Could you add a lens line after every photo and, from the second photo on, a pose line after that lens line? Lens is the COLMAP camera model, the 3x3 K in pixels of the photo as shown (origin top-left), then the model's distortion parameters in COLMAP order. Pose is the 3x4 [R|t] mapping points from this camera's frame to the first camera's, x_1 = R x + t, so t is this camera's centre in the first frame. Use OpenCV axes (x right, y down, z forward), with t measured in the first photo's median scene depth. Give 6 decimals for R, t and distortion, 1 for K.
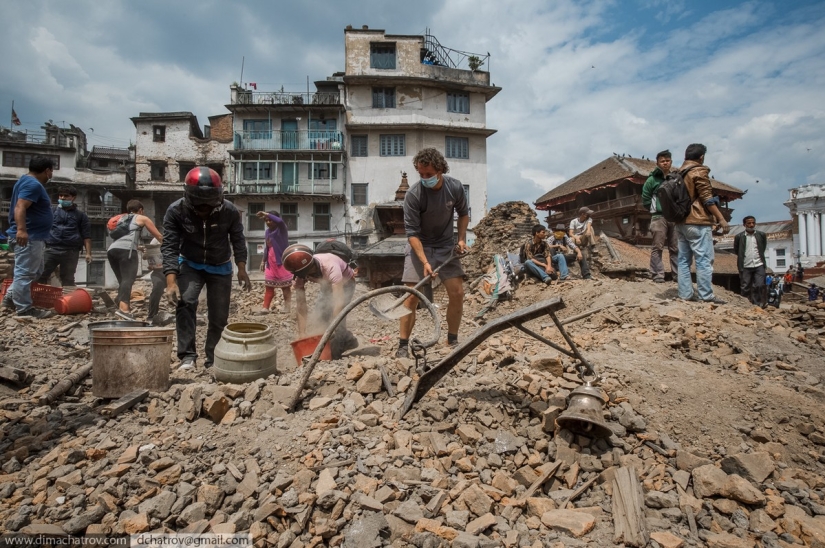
lens RADIAL K [[479.2, 0, 408.6], [0, 479.2, 272.1], [0, 0, 1]] dist [-0.002736, -0.002907]
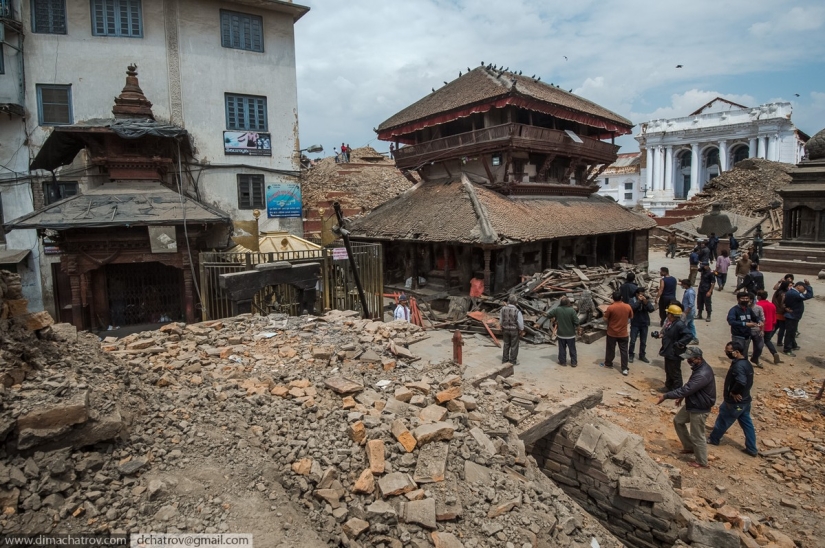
lens RADIAL K [[427.0, 0, 414.1], [0, 427.0, 261.6], [0, 0, 1]] dist [0.000244, -0.016545]
pose [[0.967400, -0.043558, 0.249478, 0.171387], [0.002214, 0.986515, 0.163657, -0.062447], [-0.253243, -0.157769, 0.954451, 0.402304]]
